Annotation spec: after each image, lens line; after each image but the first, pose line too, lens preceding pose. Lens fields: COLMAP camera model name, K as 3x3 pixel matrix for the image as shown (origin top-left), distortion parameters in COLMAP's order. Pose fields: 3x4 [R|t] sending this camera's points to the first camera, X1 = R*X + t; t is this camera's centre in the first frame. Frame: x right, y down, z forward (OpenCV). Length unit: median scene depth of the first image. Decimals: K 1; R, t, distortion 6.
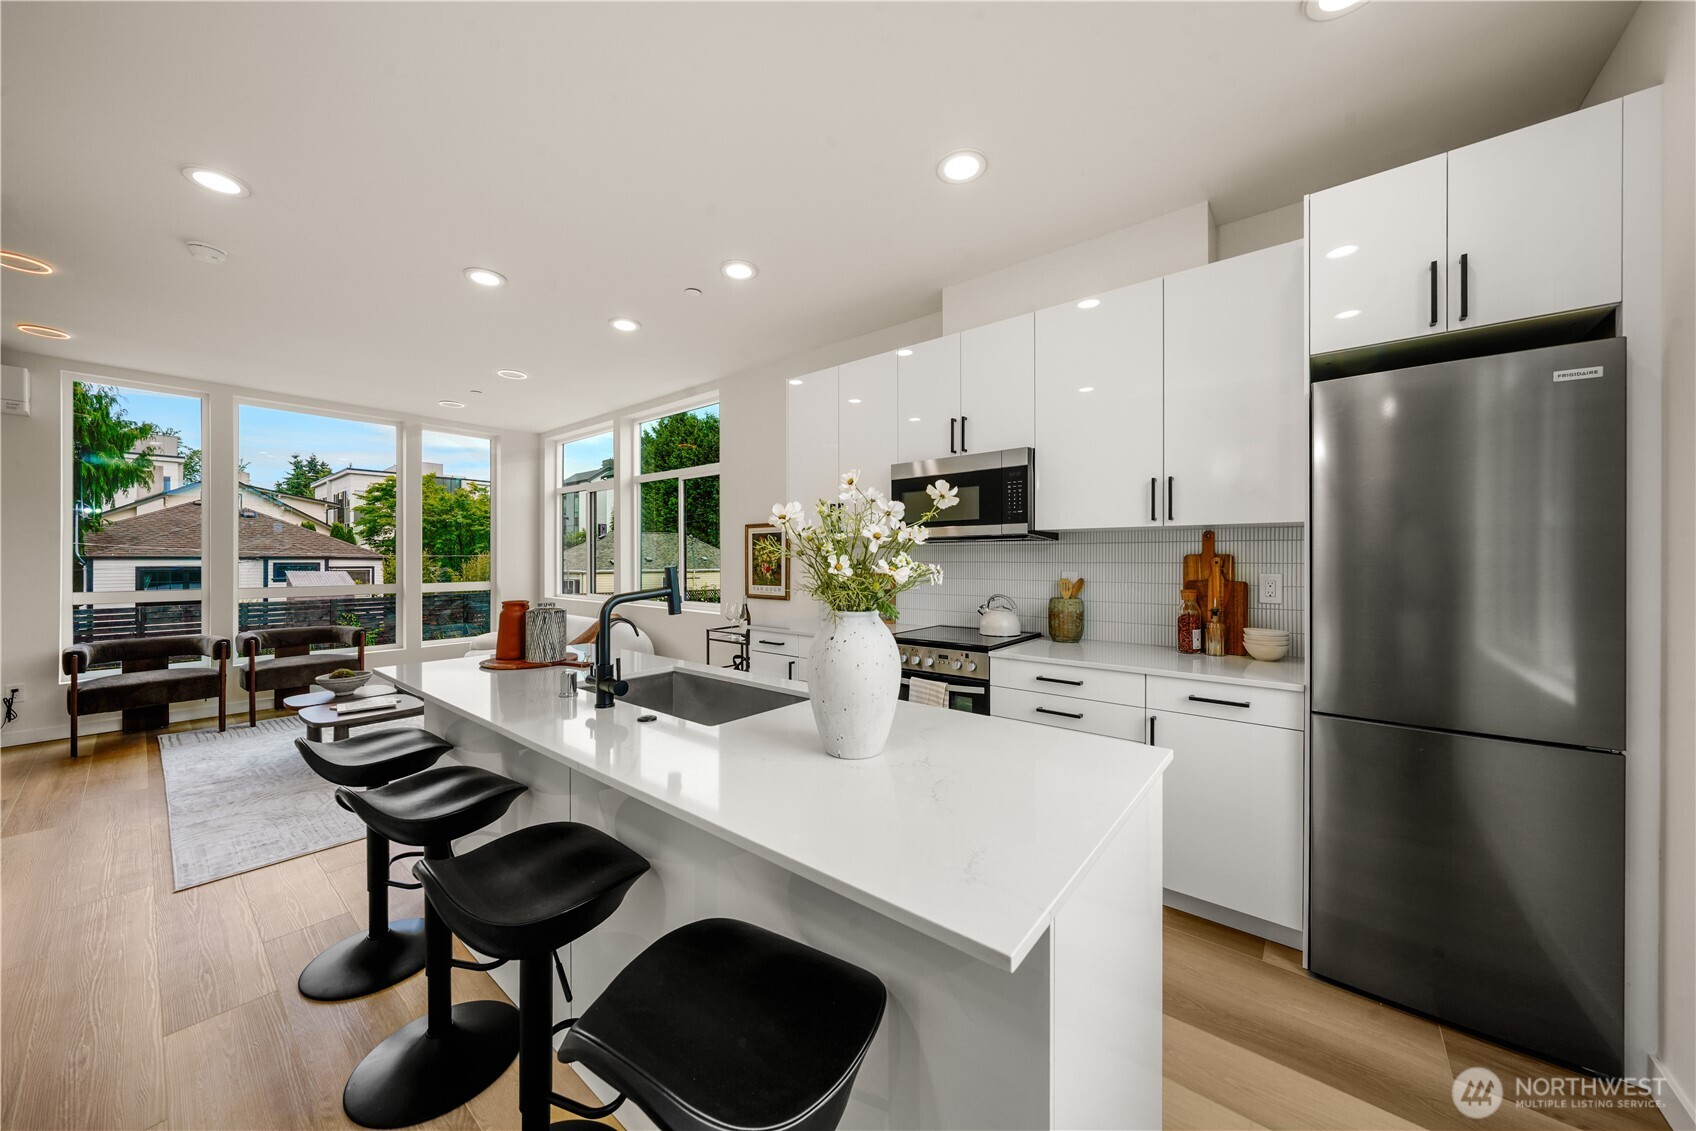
lens RADIAL K [[580.9, 0, 858.4], [0, 580.9, 539.1], [0, 0, 1]] dist [-0.002462, -0.000239]
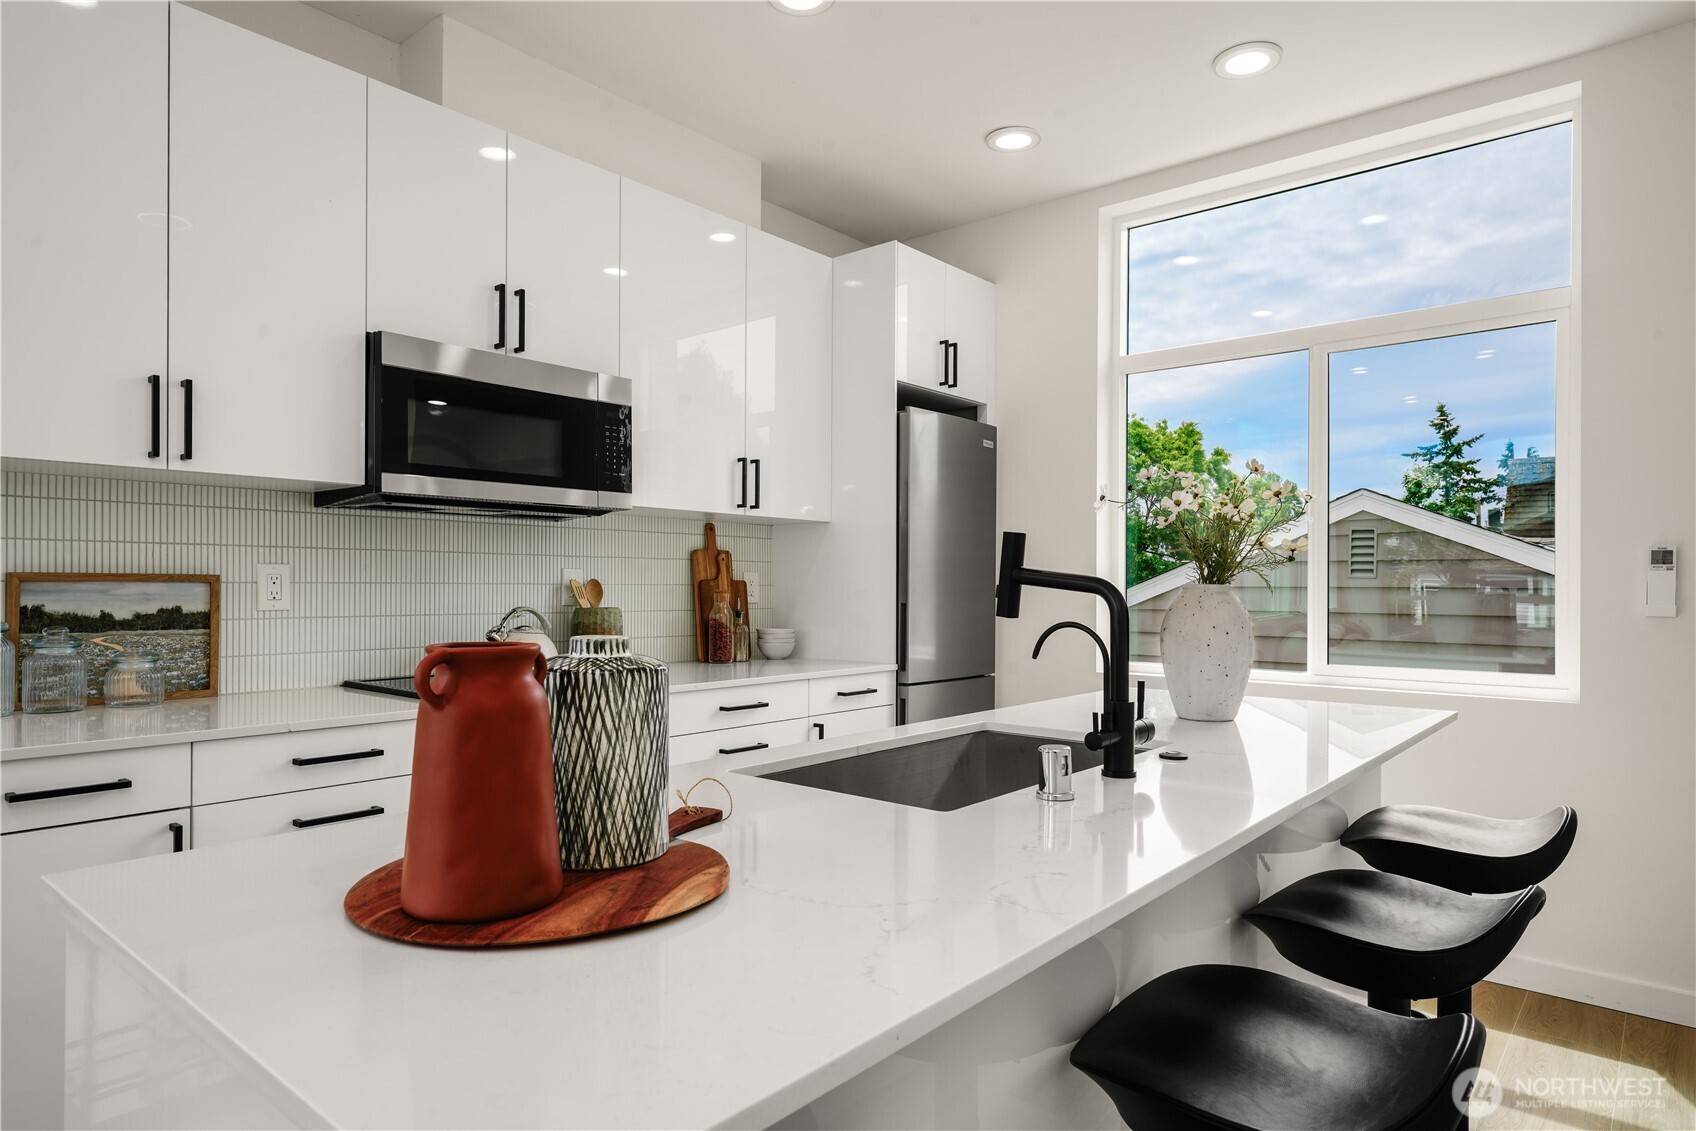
lens RADIAL K [[971.9, 0, 848.0], [0, 971.9, 565.5], [0, 0, 1]] dist [-0.002323, -0.000313]
pose [[0.026159, 0.015194, 0.999542, -0.702571], [-0.039007, 0.999139, -0.014167, 0.051114], [-0.998896, -0.038618, 0.026729, 0.627743]]
